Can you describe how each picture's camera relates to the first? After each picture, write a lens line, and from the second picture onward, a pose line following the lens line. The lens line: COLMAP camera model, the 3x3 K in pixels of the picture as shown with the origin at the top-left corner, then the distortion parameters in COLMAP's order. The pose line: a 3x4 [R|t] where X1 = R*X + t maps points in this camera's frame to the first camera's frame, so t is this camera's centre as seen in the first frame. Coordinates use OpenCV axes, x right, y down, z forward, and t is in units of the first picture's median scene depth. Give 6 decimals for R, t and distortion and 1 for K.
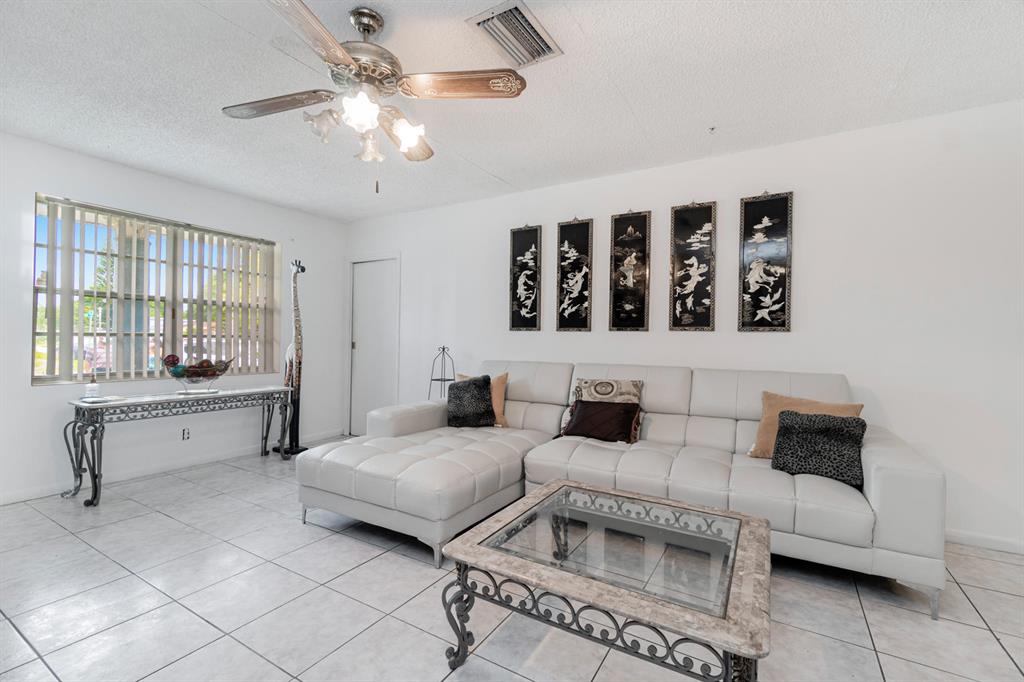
lens RADIAL K [[451.7, 0, 494.9], [0, 451.7, 338.6], [0, 0, 1]] dist [-0.005403, -0.000140]
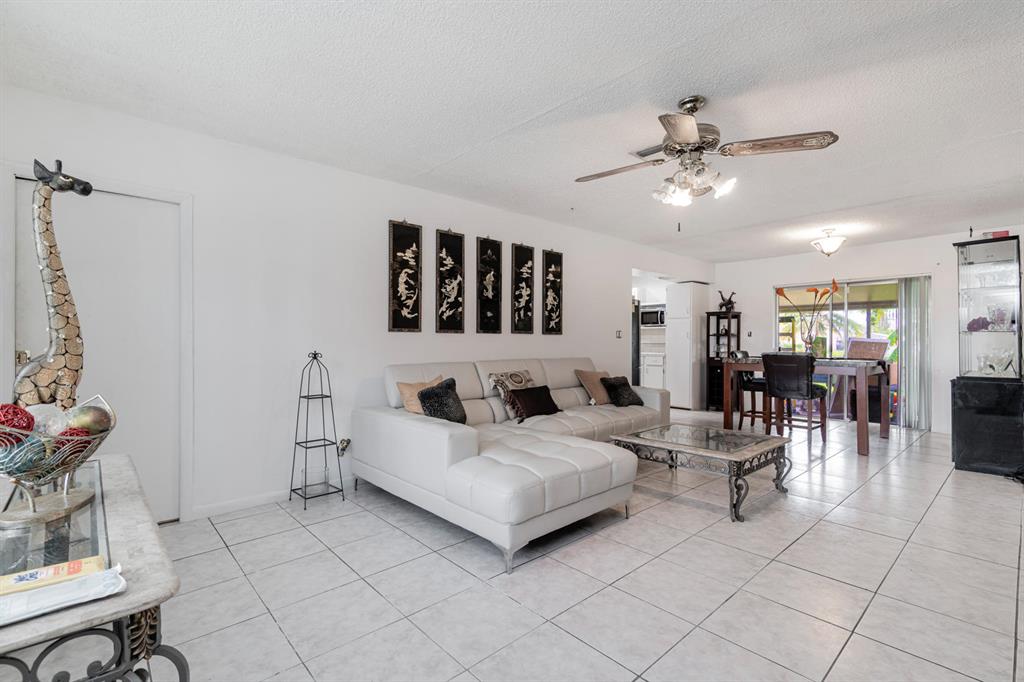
lens RADIAL K [[462.1, 0, 512.0], [0, 462.1, 341.0], [0, 0, 1]] dist [0.000059, -0.000046]
pose [[0.281515, -0.013901, 0.959456, -0.858587], [-0.002782, 0.999879, 0.015303, -0.014274], [-0.959553, -0.006978, 0.281443, 0.542524]]
